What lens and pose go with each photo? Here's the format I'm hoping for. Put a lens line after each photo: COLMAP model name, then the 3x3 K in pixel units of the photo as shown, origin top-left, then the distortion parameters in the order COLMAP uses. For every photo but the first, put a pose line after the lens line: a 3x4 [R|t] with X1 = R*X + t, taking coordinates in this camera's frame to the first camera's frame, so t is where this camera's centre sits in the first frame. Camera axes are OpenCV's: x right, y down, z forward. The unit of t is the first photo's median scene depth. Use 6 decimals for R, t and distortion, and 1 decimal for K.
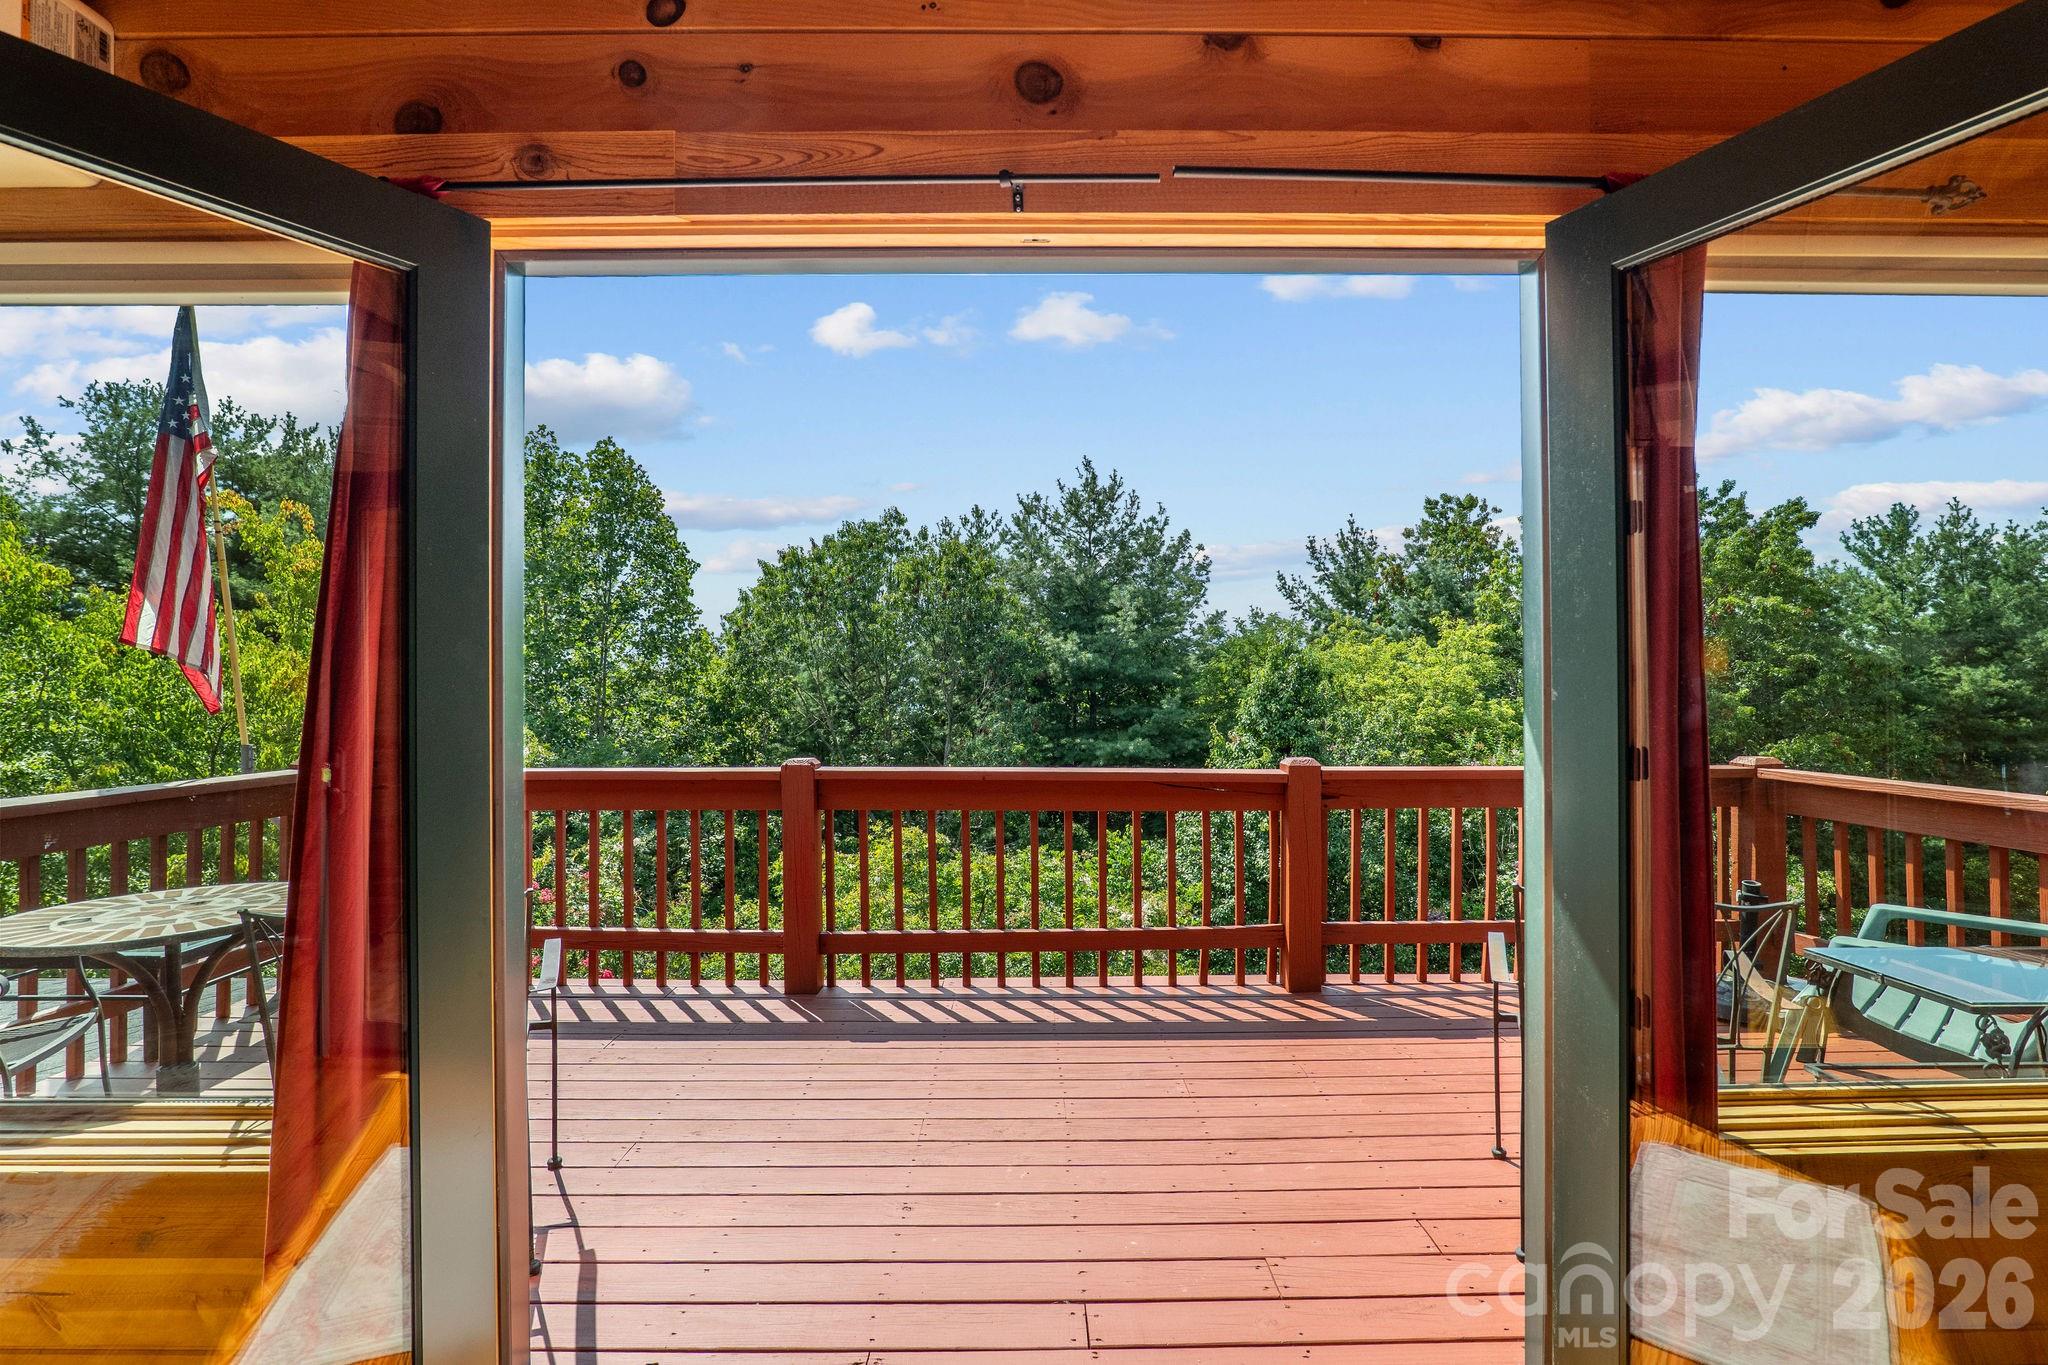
lens RADIAL K [[944.9, 0, 1032.2], [0, 944.9, 691.6], [0, 0, 1]] dist [-0.018062, 0.000292]
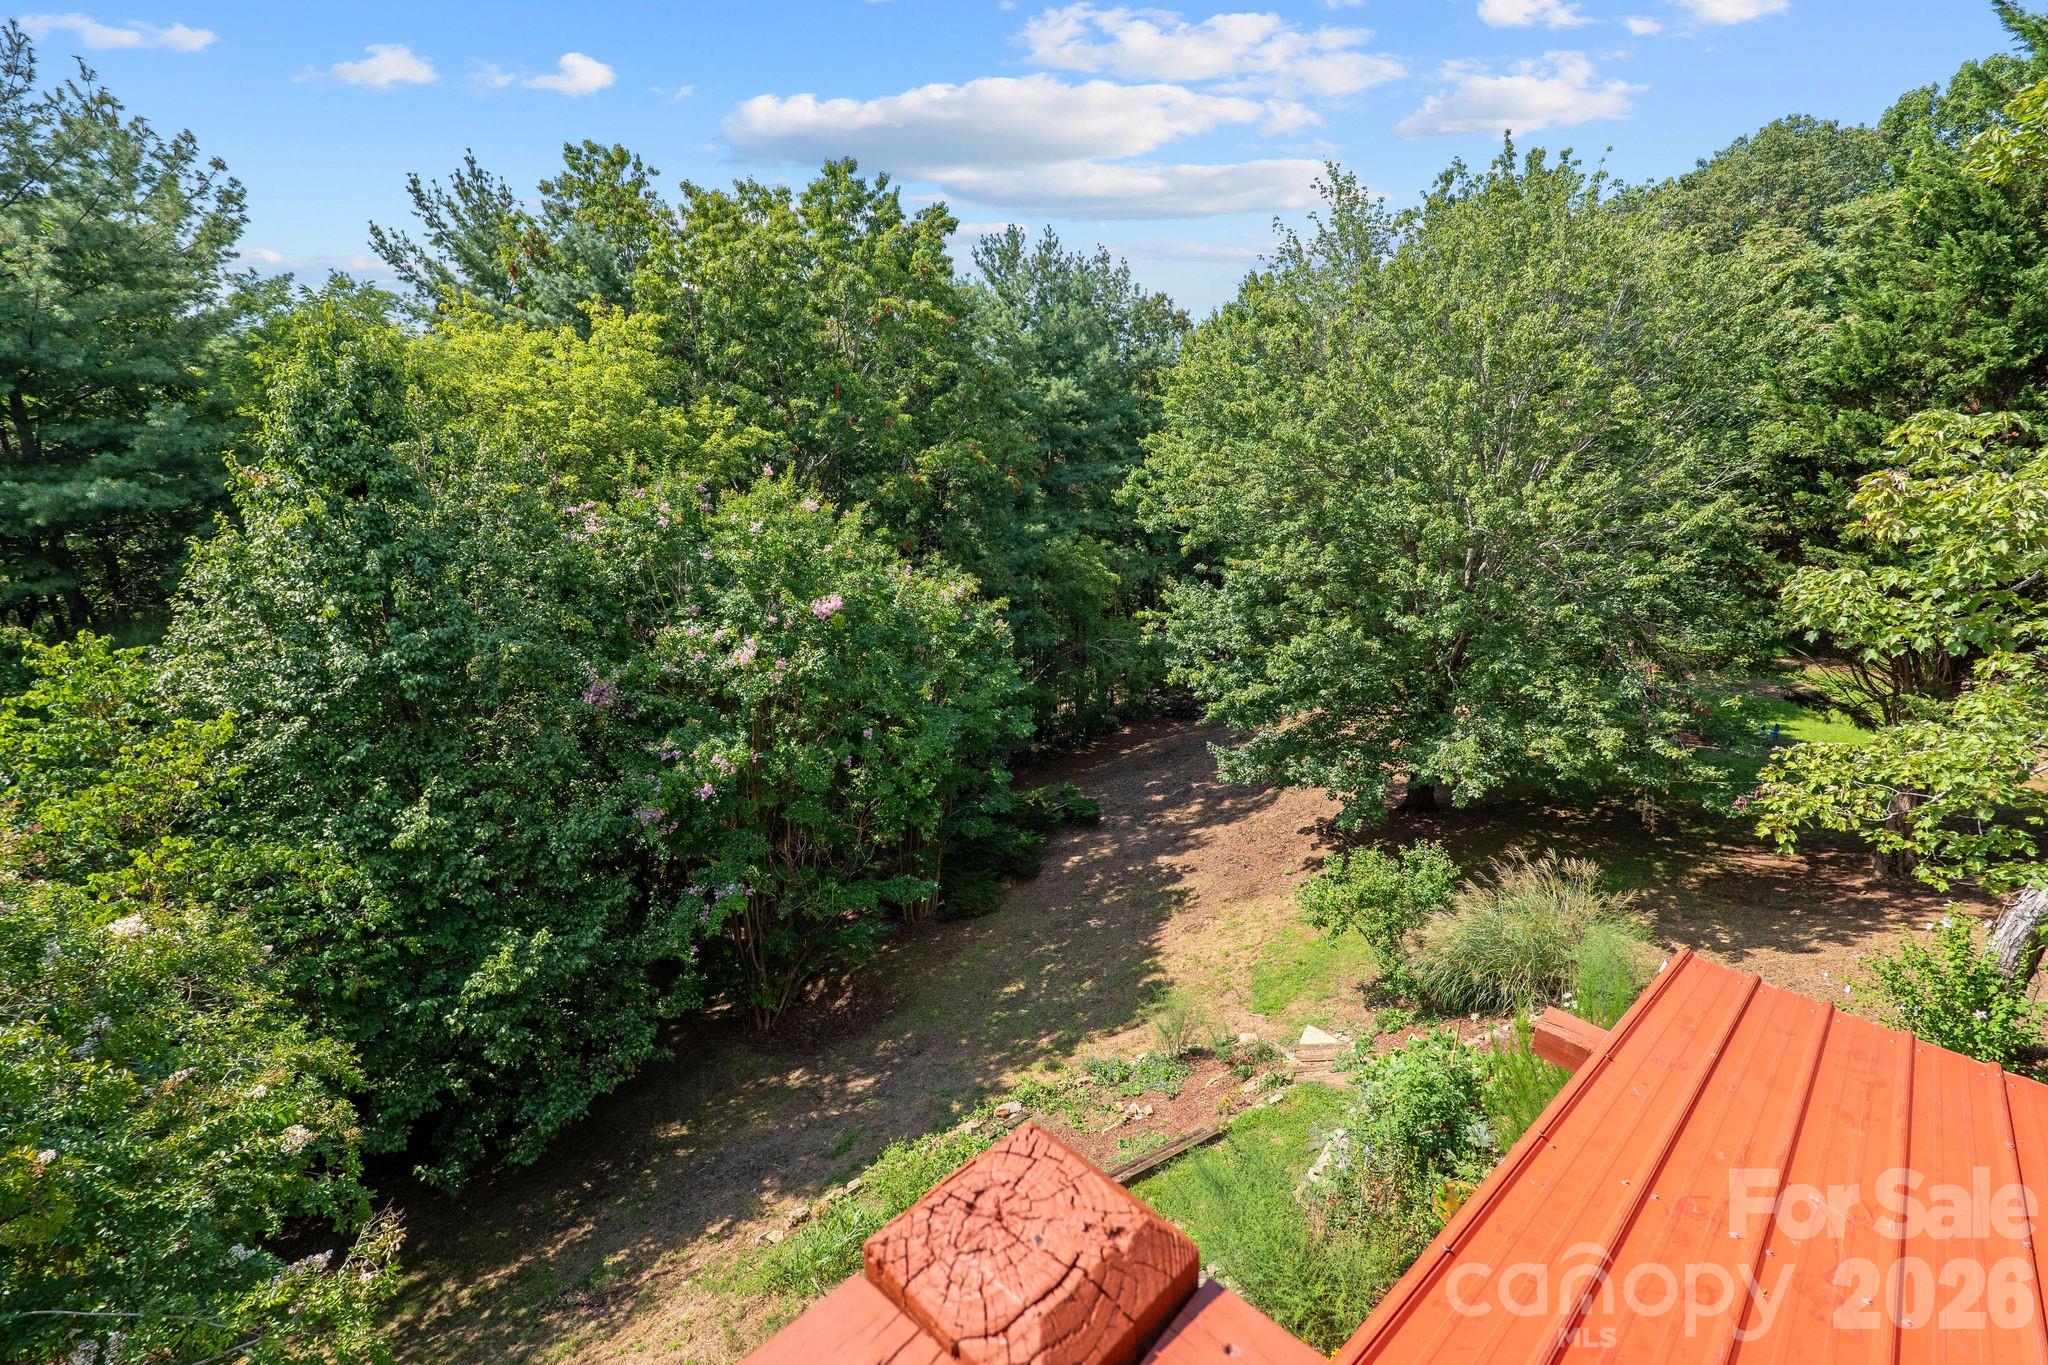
lens RADIAL K [[968.8, 0, 1038.3], [0, 968.8, 694.3], [0, 0, 1]] dist [-0.028598, 0.010658]
pose [[0.708098, -0.200374, 0.677088, 0.072970], [-0.011075, 0.955623, 0.294385, -0.003739], [-0.706028, -0.215953, 0.674455, 0.095768]]
